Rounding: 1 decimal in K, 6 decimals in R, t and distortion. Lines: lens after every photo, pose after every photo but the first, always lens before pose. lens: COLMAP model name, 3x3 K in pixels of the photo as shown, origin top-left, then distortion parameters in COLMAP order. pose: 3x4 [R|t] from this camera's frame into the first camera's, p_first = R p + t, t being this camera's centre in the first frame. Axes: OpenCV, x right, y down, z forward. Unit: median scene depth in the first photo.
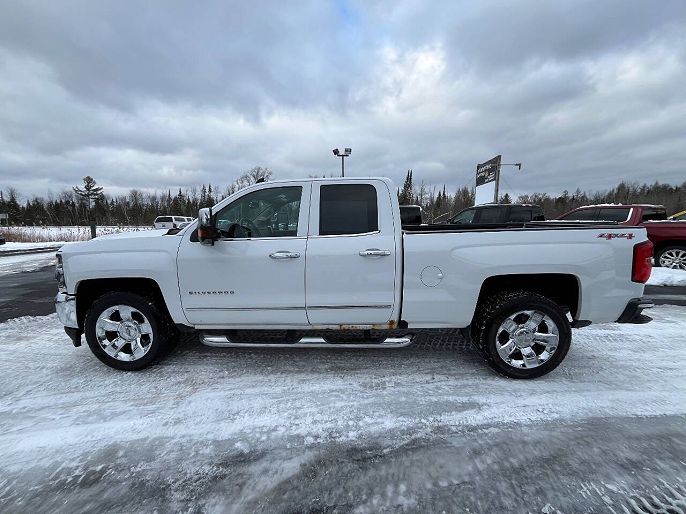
lens RADIAL K [[277.8, 0, 342.8], [0, 277.8, 247.2], [0, 0, 1]] dist [-0.002639, -0.000777]
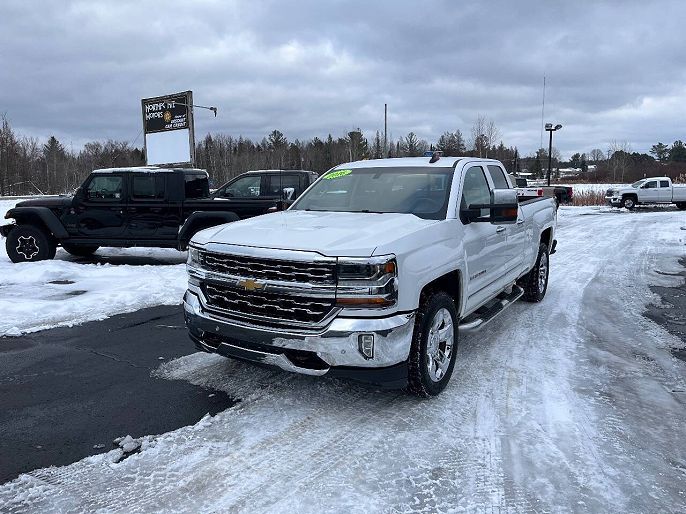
lens RADIAL K [[515.7, 0, 343.0], [0, 515.7, 257.0], [0, 0, 1]] dist [0.028573, -0.010520]
pose [[0.504714, -0.127318, 0.853847, -2.120899], [0.096547, 0.991185, 0.090727, -0.101895], [-0.857871, 0.036645, 0.512557, 0.457704]]
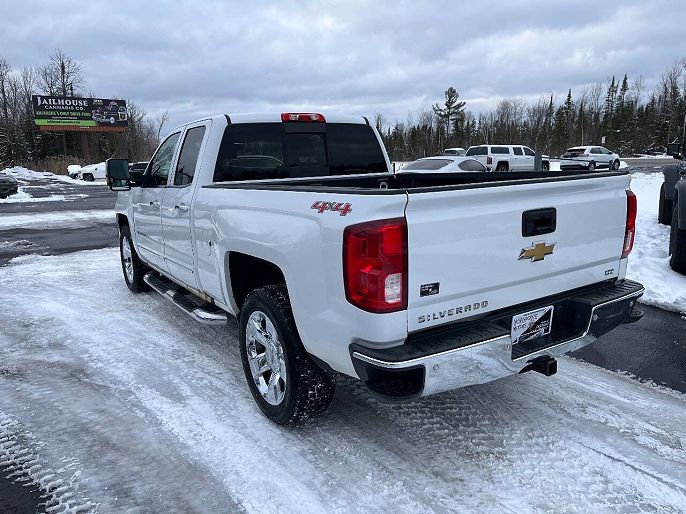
lens RADIAL K [[515.7, 0, 343.0], [0, 515.7, 257.0], [0, 0, 1]] dist [0.028573, -0.010520]
pose [[0.579545, 0.144380, -0.802049, 1.599158], [-0.053400, 0.988794, 0.139412, -0.074990], [0.813189, -0.037966, 0.580760, 0.428110]]
